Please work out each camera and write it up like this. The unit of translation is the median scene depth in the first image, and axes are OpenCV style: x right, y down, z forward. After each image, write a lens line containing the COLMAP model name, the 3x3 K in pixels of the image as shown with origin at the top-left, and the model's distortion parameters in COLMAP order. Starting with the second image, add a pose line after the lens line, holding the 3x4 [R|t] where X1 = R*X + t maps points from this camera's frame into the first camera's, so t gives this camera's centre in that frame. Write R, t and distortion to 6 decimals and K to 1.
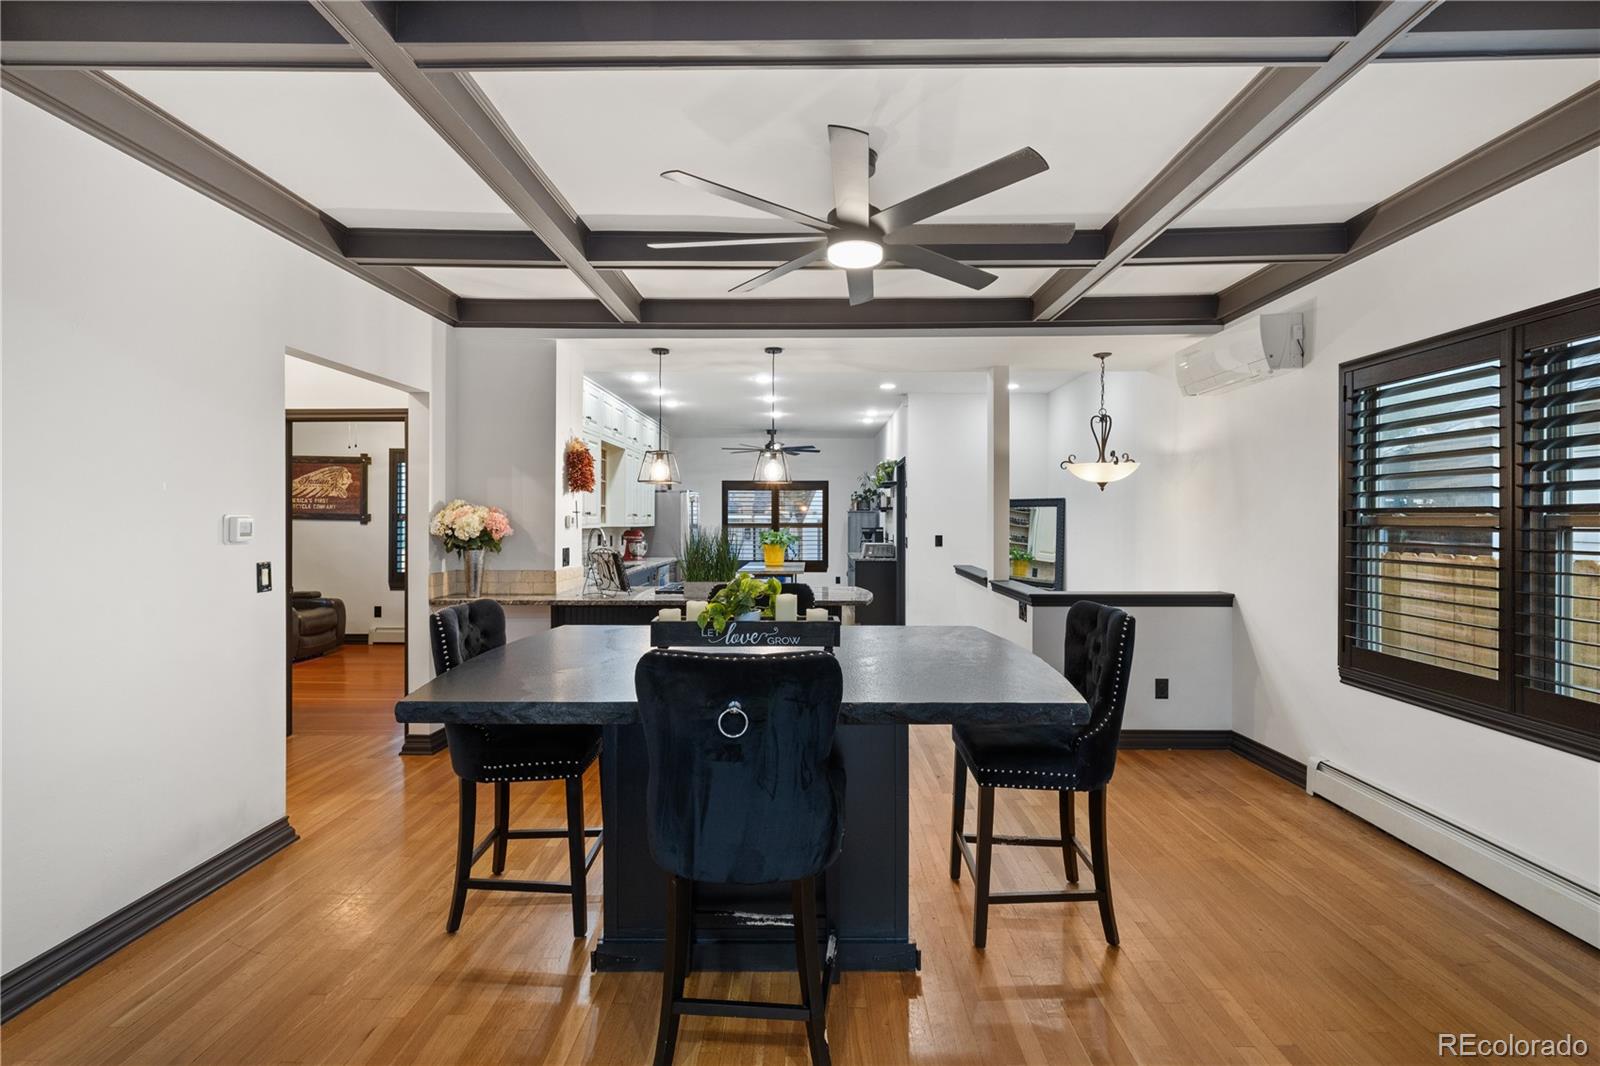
lens RADIAL K [[745.1, 0, 802.6], [0, 745.1, 519.0], [0, 0, 1]] dist [-0.004125, 0.000061]
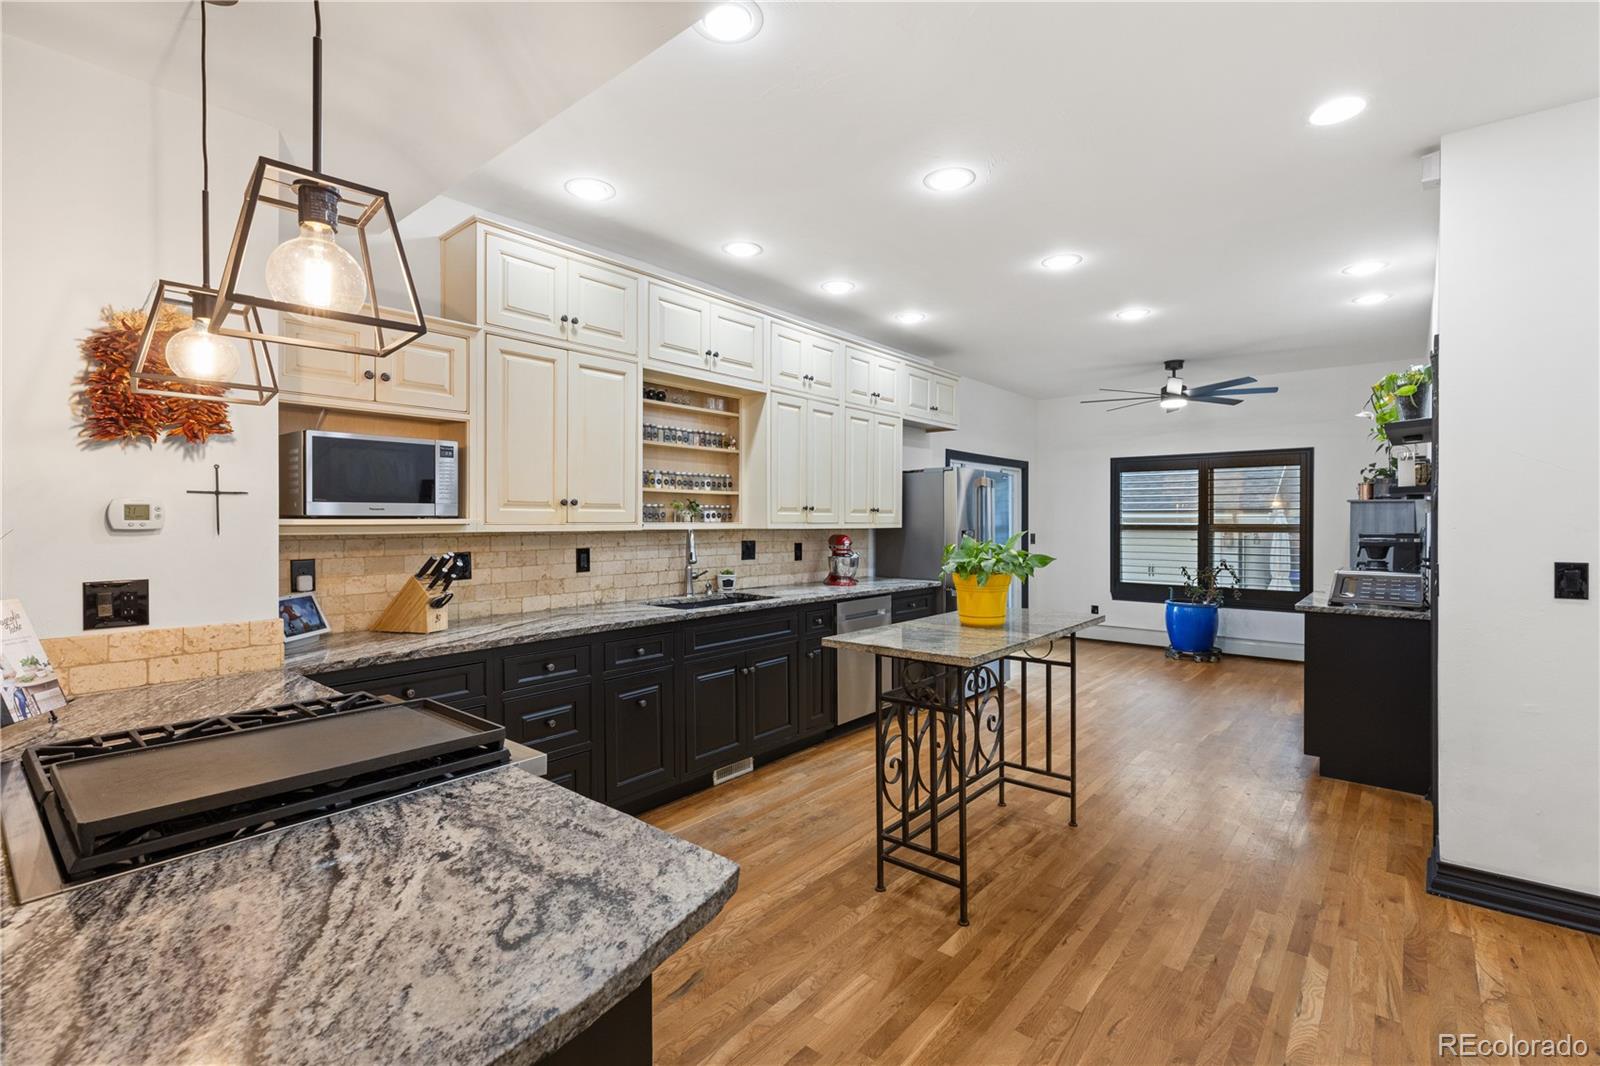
lens RADIAL K [[714.2, 0, 805.9], [0, 714.2, 525.3], [0, 0, 1]] dist [0.004640, -0.000106]
pose [[0.771605, 0.005554, -0.636078, 0.206112], [-0.001420, 0.999974, 0.007009, 0.006484], [0.636100, -0.004505, 0.771593, 0.916393]]
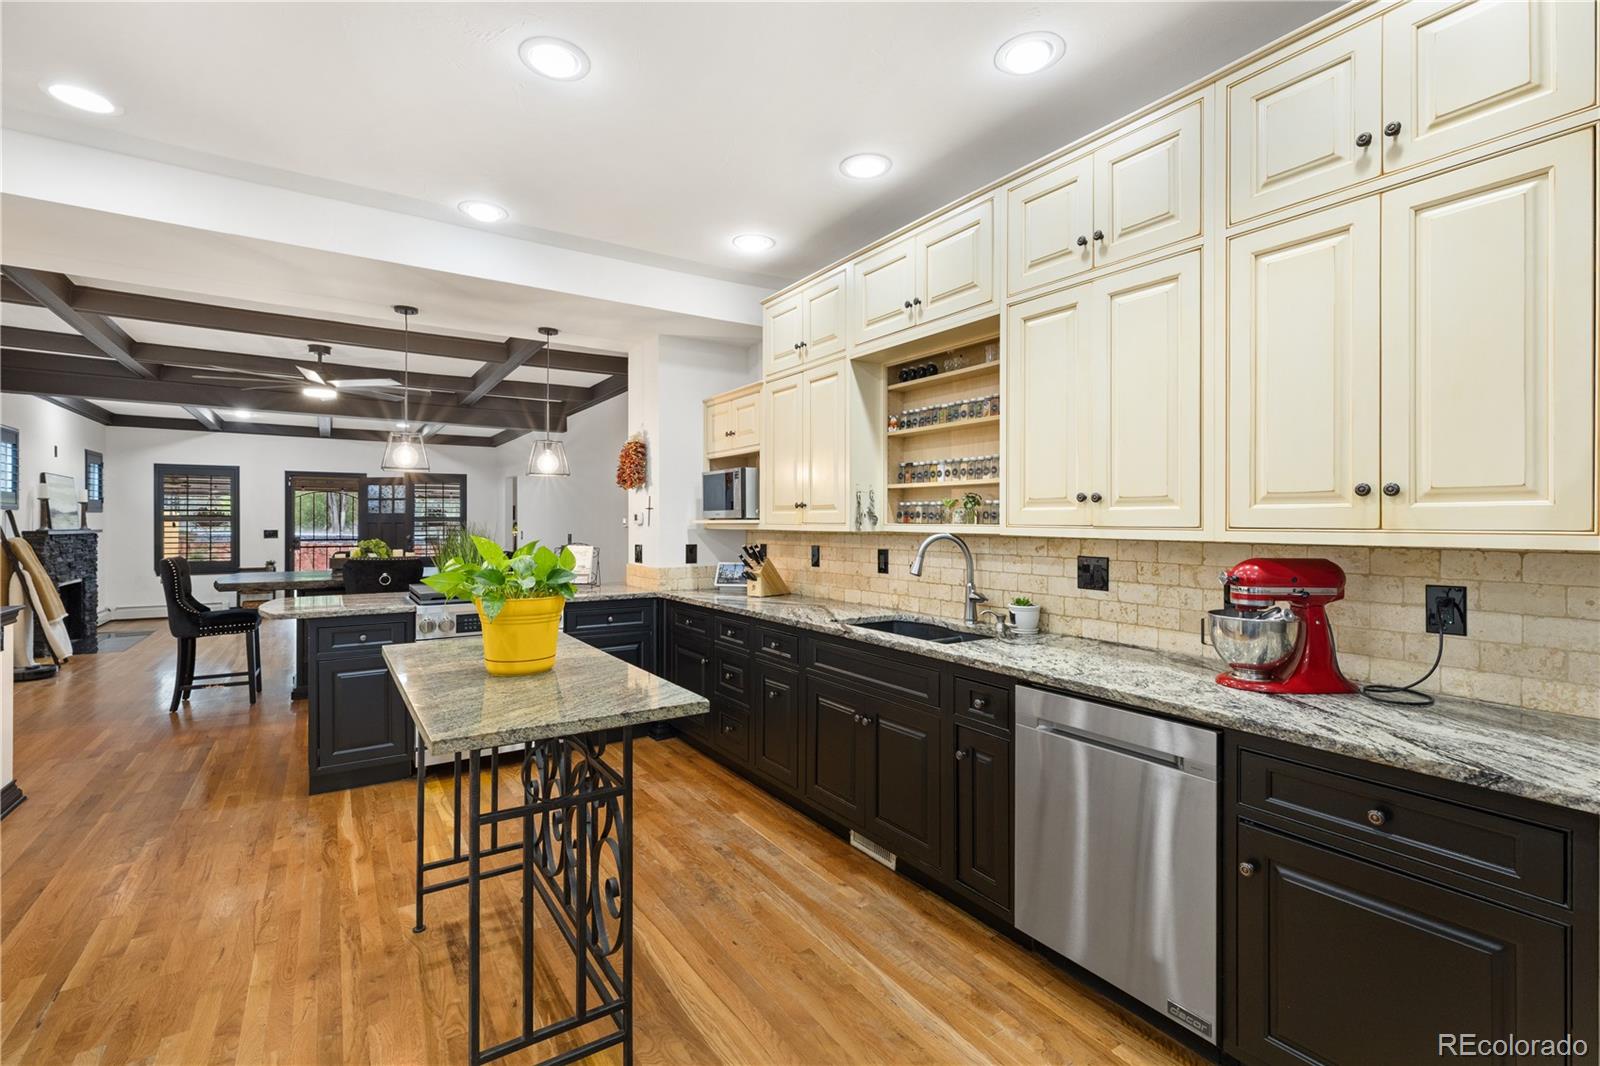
lens RADIAL K [[714.2, 0, 804.3], [0, 714.2, 522.6], [0, 0, 1]] dist [0.004640, -0.000106]
pose [[-0.828822, -0.001476, -0.559510, 0.037435], [-0.002959, 0.999994, 0.001746, 0.007173], [0.559504, 0.003103, -0.828822, 1.902893]]
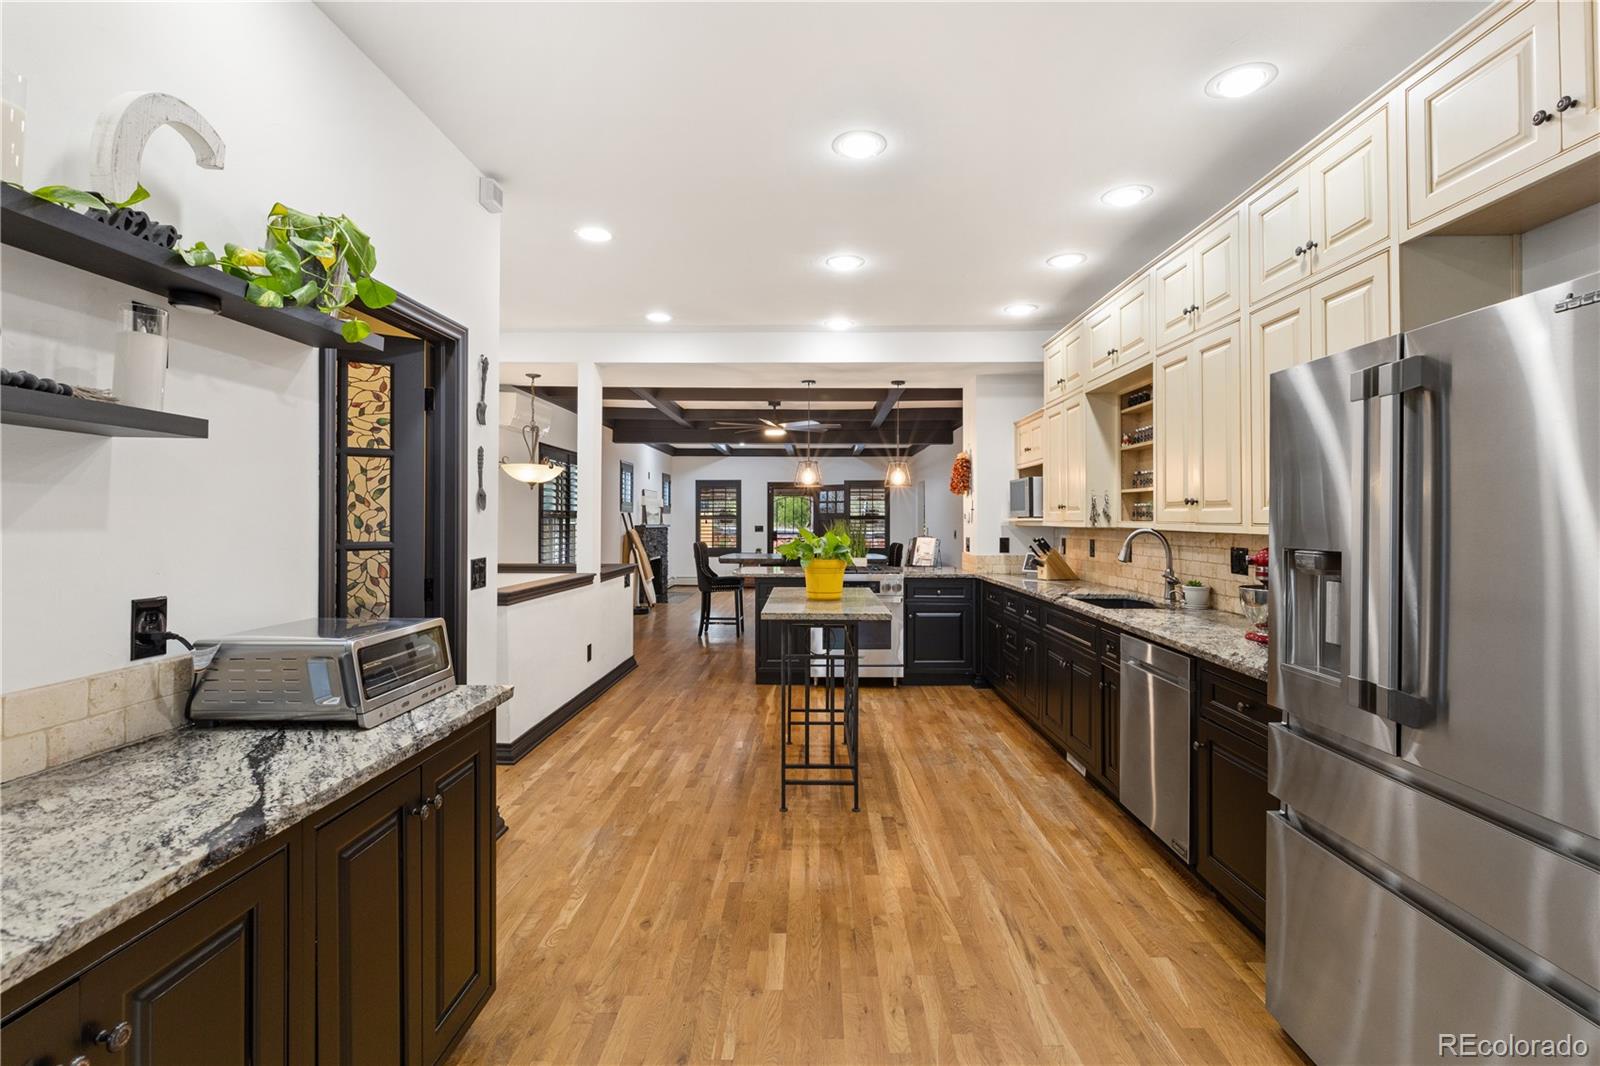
lens RADIAL K [[745.1, 0, 805.8], [0, 745.1, 517.2], [0, 0, 1]] dist [-0.004125, 0.000061]
pose [[-0.999986, -0.001960, 0.004899, -0.041834], [-0.001967, 0.999997, -0.001407, 0.006465], [-0.004896, -0.001417, -0.999987, 2.271357]]
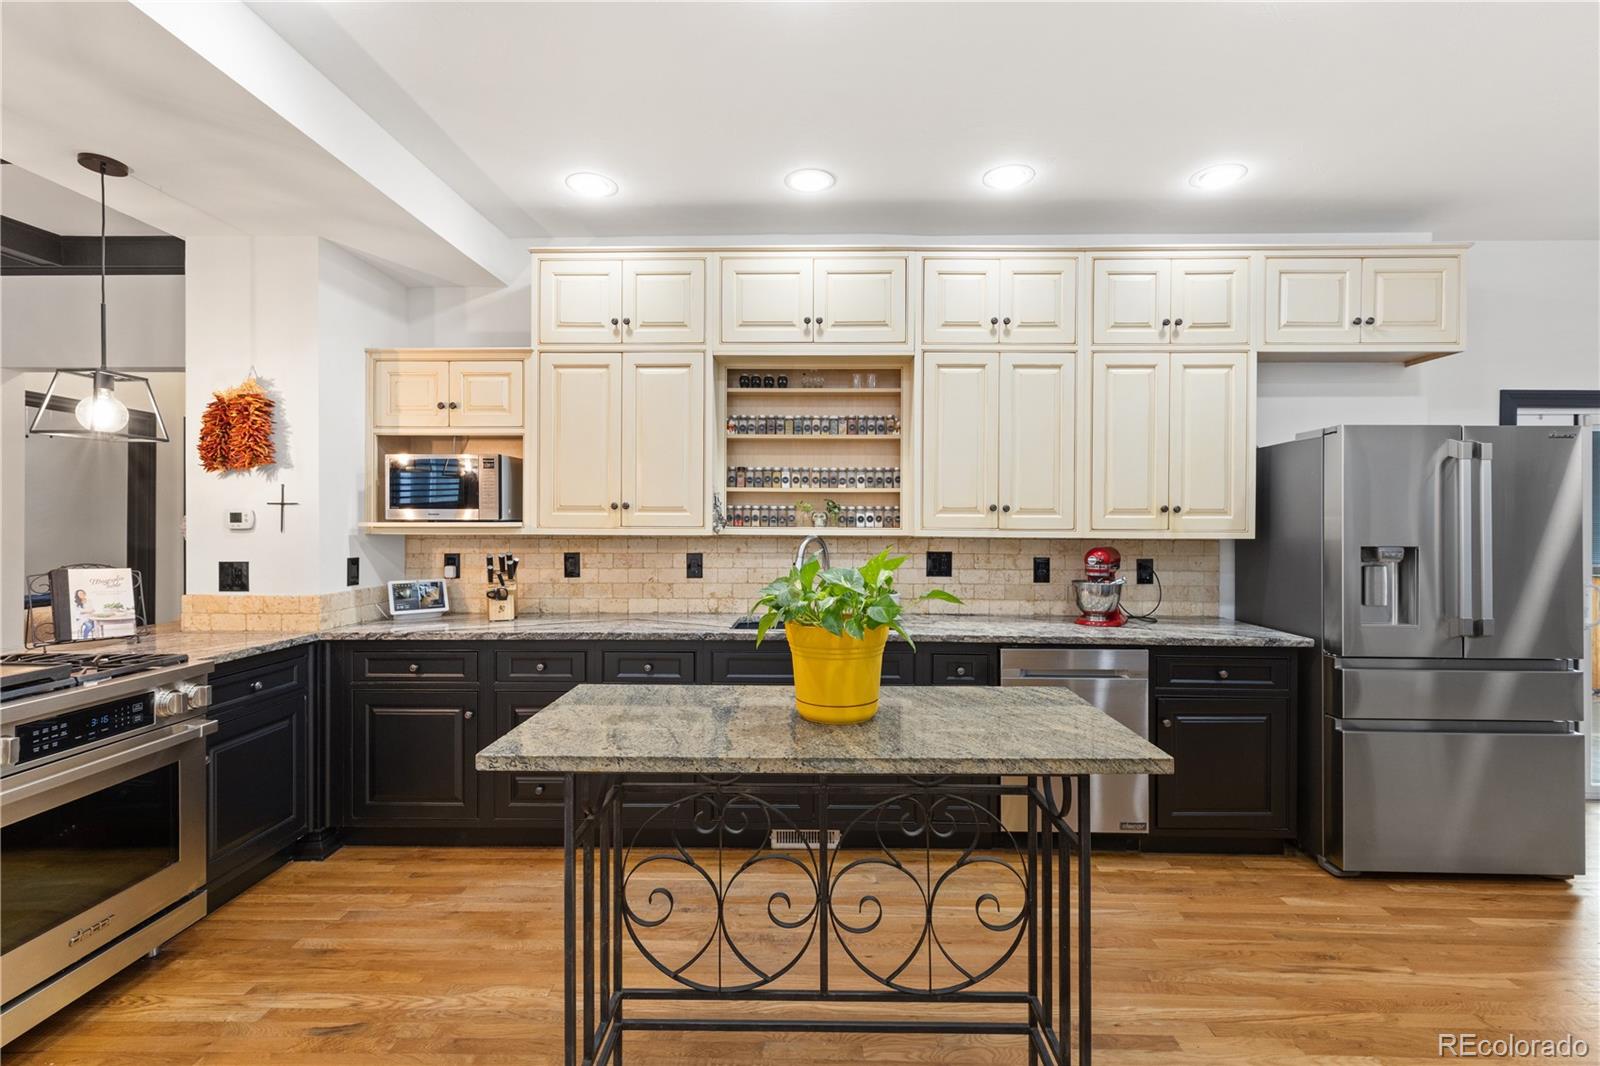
lens RADIAL K [[714.2, 0, 800.3], [0, 714.2, 528.3], [0, 0, 1]] dist [0.004640, -0.000106]
pose [[-0.015525, 0.004950, -0.999867, 0.268357], [-0.003999, 0.999979, 0.005013, 0.006789], [0.999871, 0.004077, -0.015504, 1.455732]]
